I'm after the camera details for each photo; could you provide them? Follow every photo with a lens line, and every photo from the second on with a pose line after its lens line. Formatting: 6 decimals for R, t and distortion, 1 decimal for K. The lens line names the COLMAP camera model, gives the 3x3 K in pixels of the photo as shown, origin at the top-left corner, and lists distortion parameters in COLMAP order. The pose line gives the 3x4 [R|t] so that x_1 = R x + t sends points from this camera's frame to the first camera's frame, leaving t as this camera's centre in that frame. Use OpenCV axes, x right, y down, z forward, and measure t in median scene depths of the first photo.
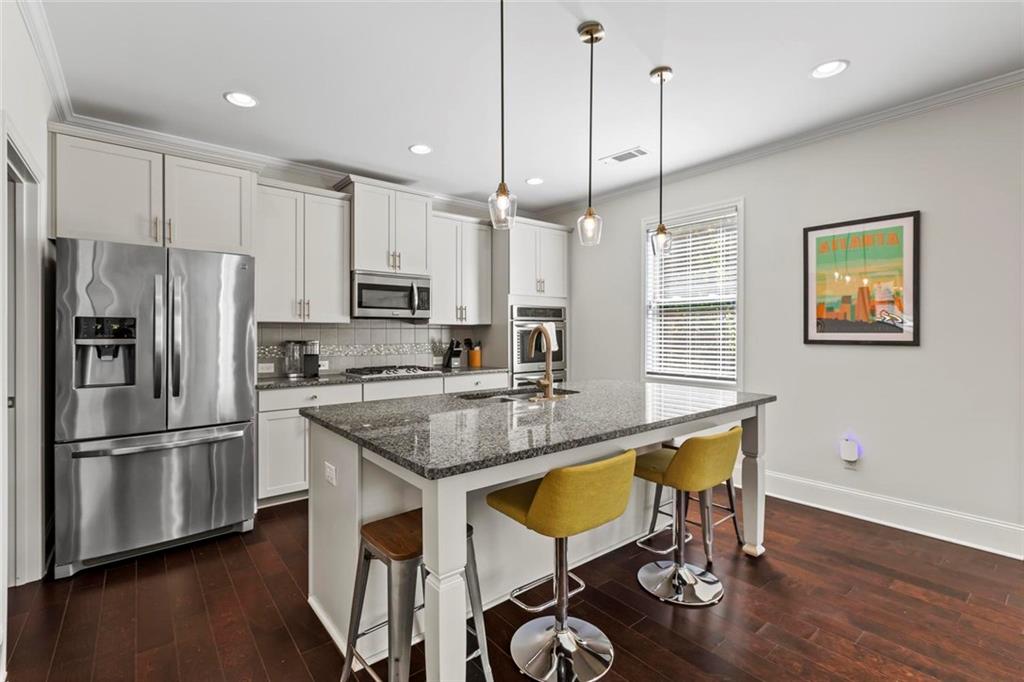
lens RADIAL K [[460.1, 0, 507.4], [0, 460.1, 335.9], [0, 0, 1]] dist [0.000027, 0.000659]
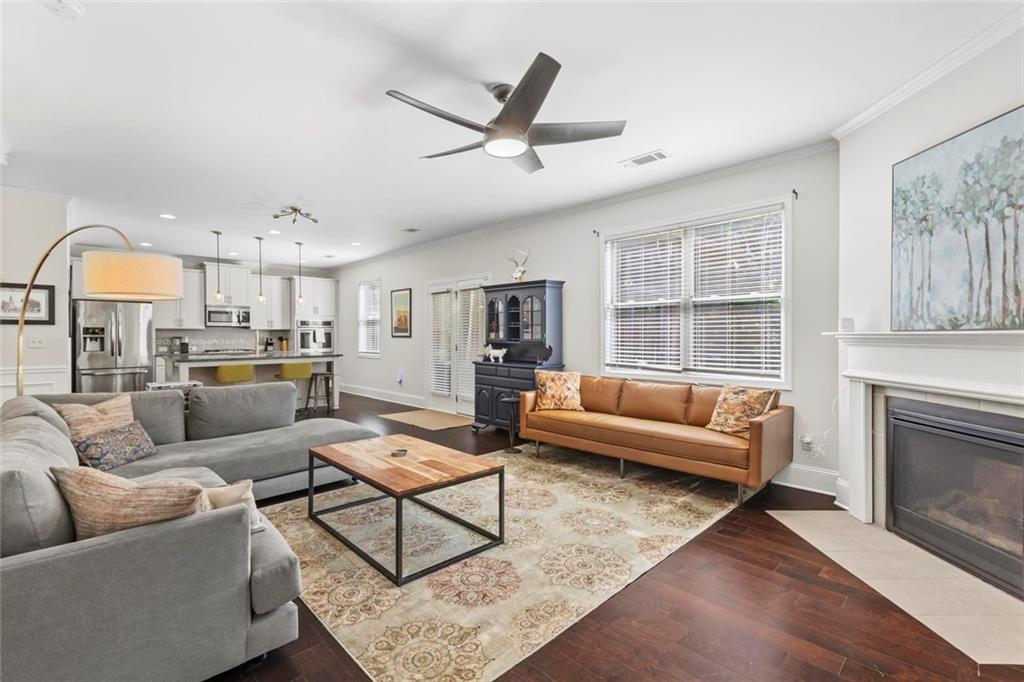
lens RADIAL K [[460.1, 0, 517.5], [0, 460.1, 339.2], [0, 0, 1]] dist [0.000027, 0.000659]
pose [[0.996179, -0.001271, 0.087331, 0.966735], [0.001081, 0.999997, 0.002230, 0.018848], [-0.087334, -0.002127, 0.996177, -1.337193]]
